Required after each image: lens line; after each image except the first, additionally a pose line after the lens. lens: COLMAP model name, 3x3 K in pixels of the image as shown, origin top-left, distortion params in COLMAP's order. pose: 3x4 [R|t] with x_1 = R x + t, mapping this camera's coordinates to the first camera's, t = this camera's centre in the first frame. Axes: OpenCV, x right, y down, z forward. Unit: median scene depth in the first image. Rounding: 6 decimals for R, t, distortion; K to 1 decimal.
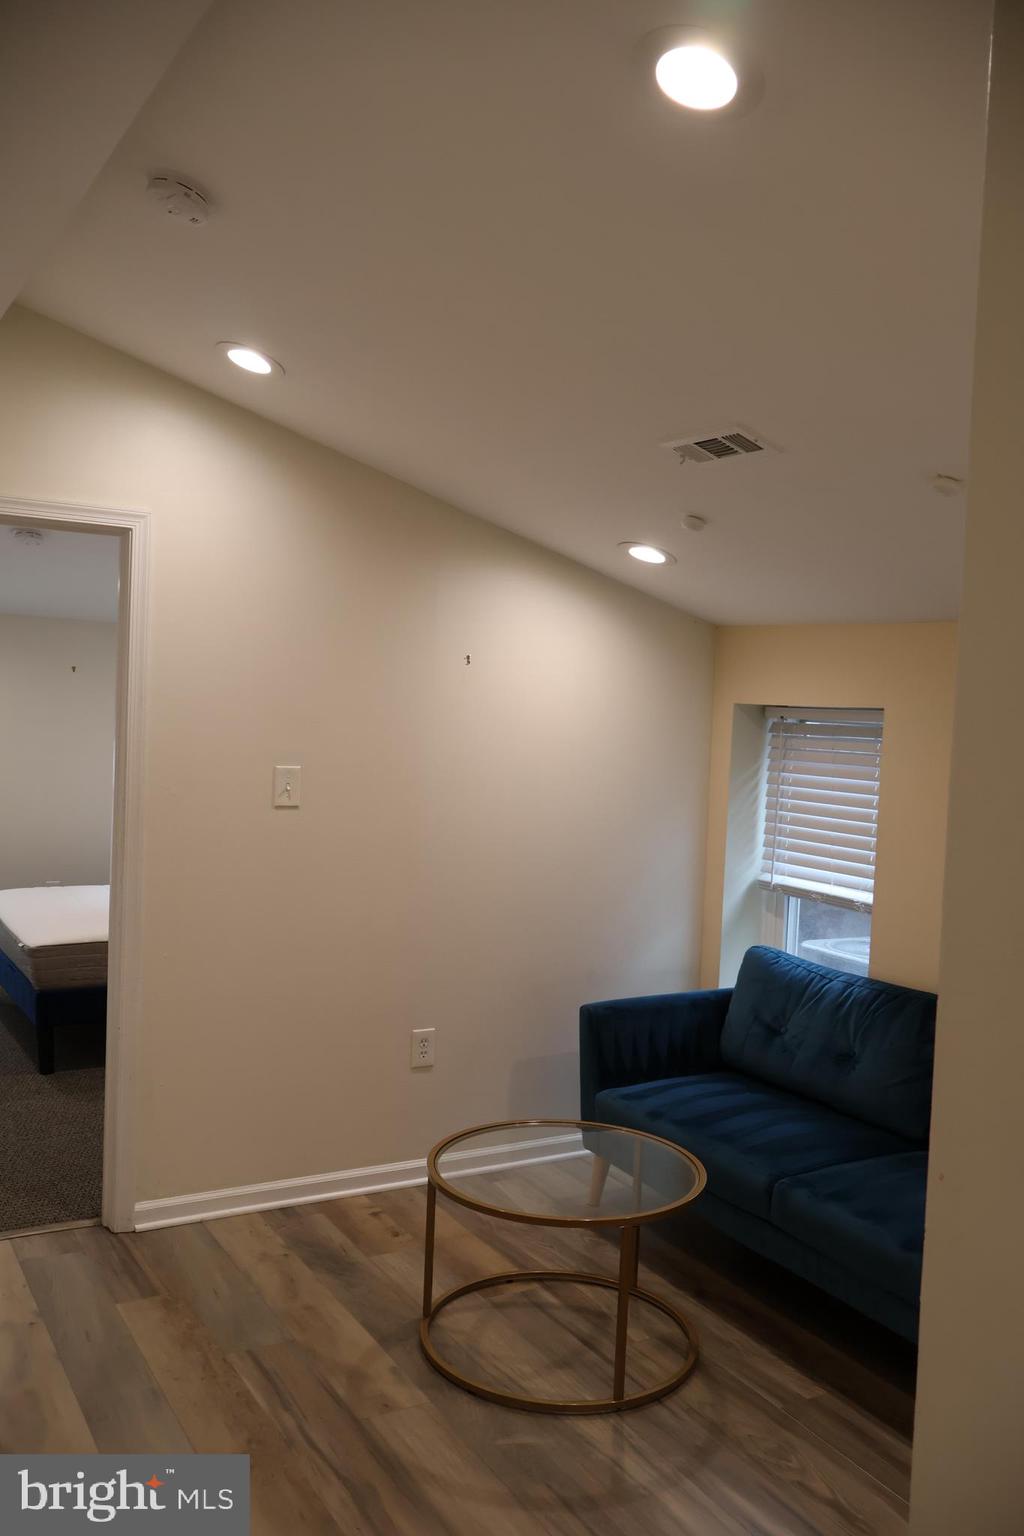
lens RADIAL K [[1291.8, 0, 512.0], [0, 1291.8, 768.0], [0, 0, 1]] dist [-0.005857, 0.001268]
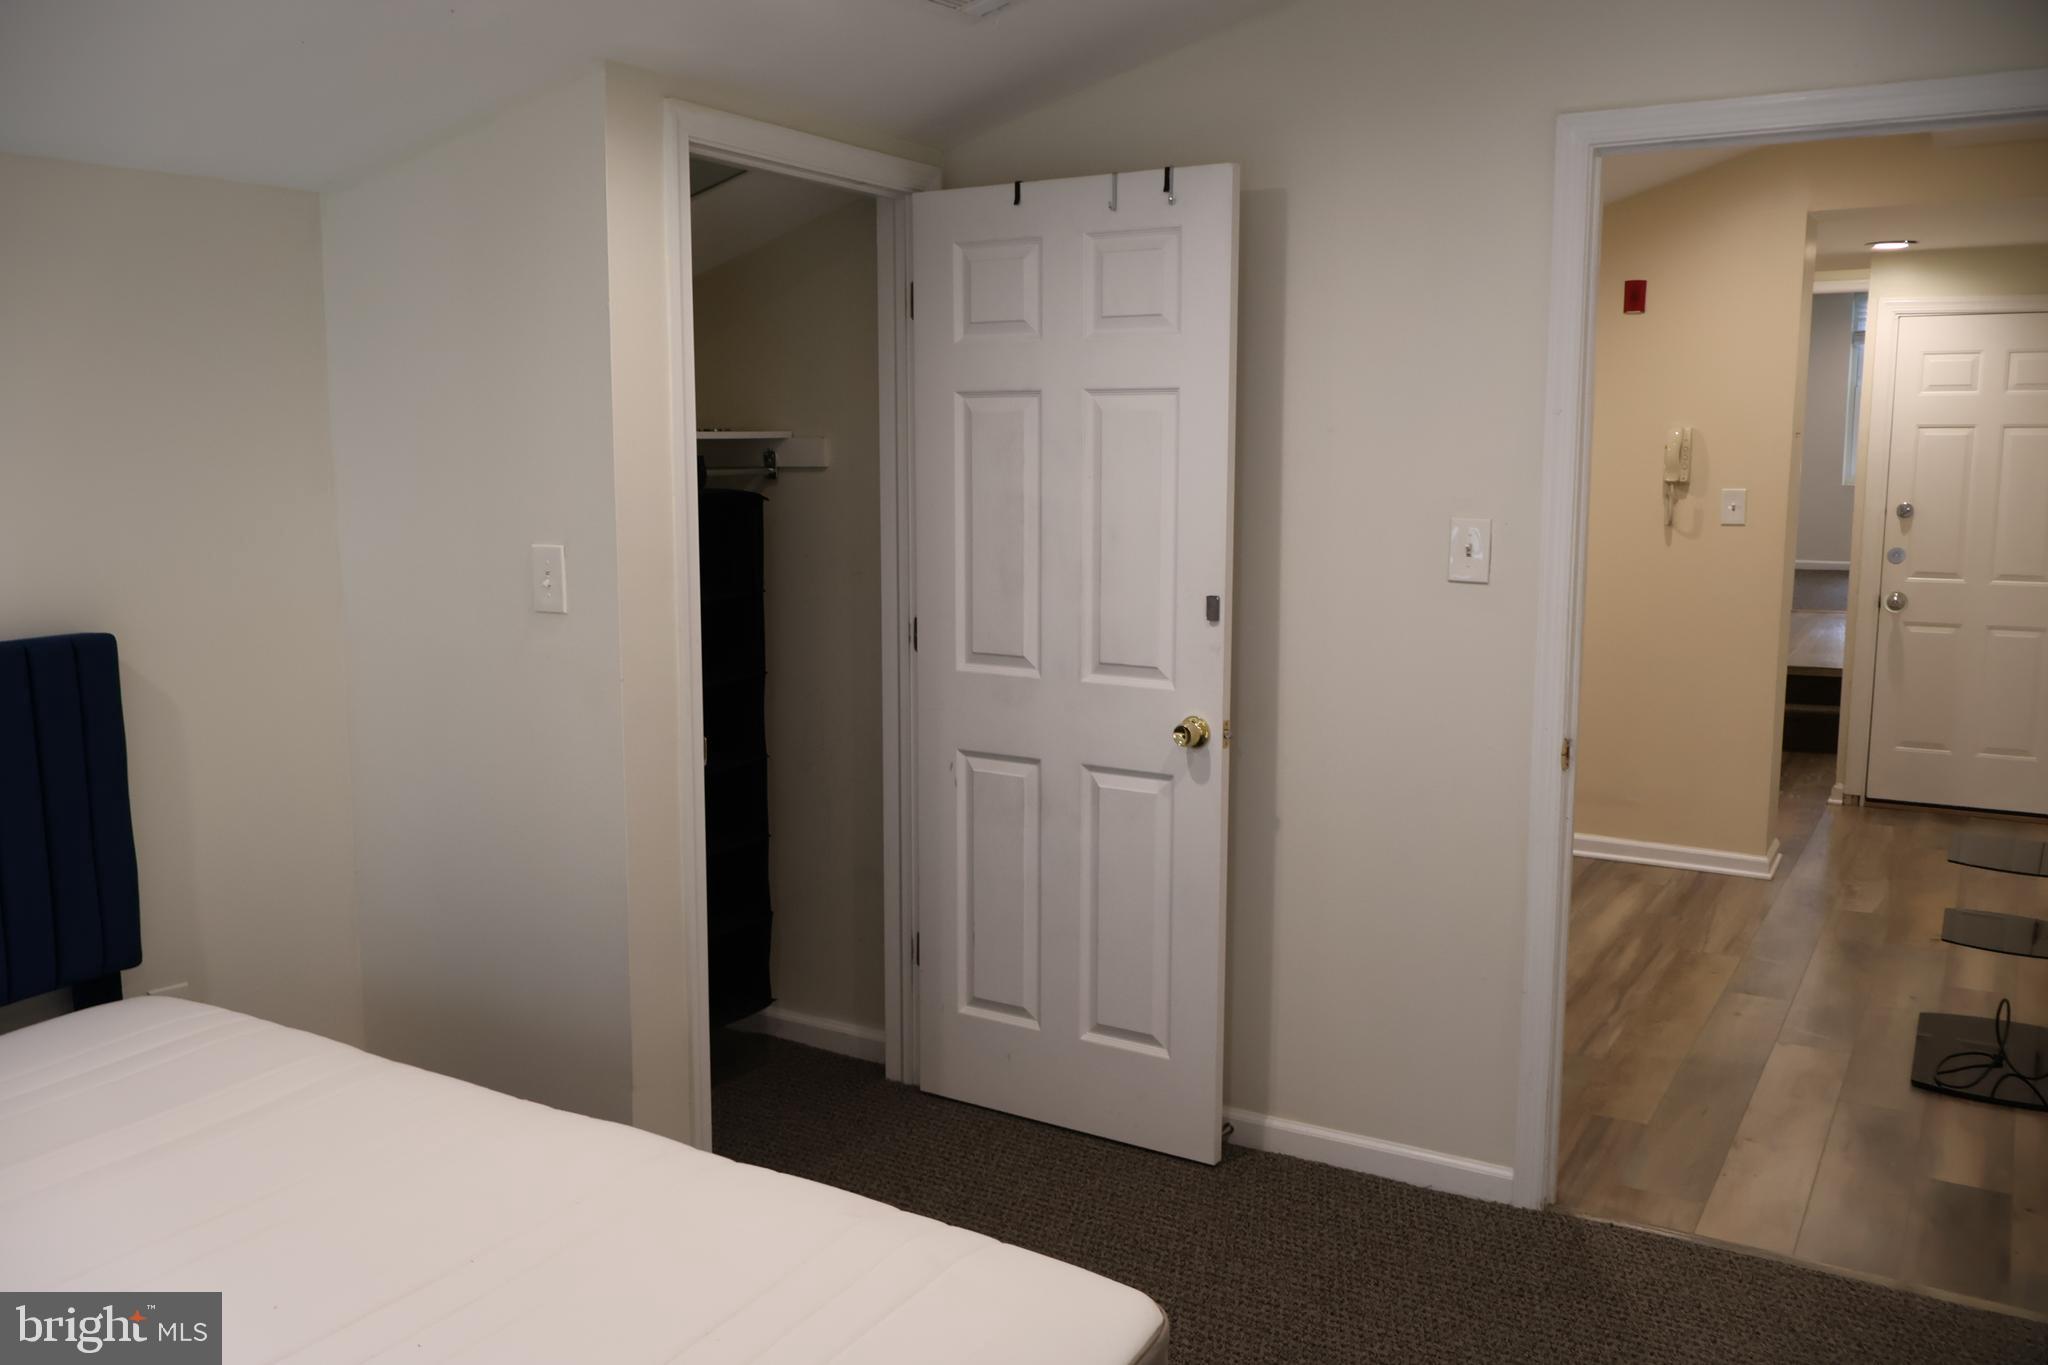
lens RADIAL K [[1722.1, 0, 1024.0], [0, 1722.1, 682.5], [0, 0, 1]] dist [0.007722, -0.003040]
pose [[-0.502946, -0.159539, 0.849466, -1.030230], [0.015920, 0.980940, 0.193656, -0.107317], [-0.864171, 0.110922, -0.490820, 1.890056]]
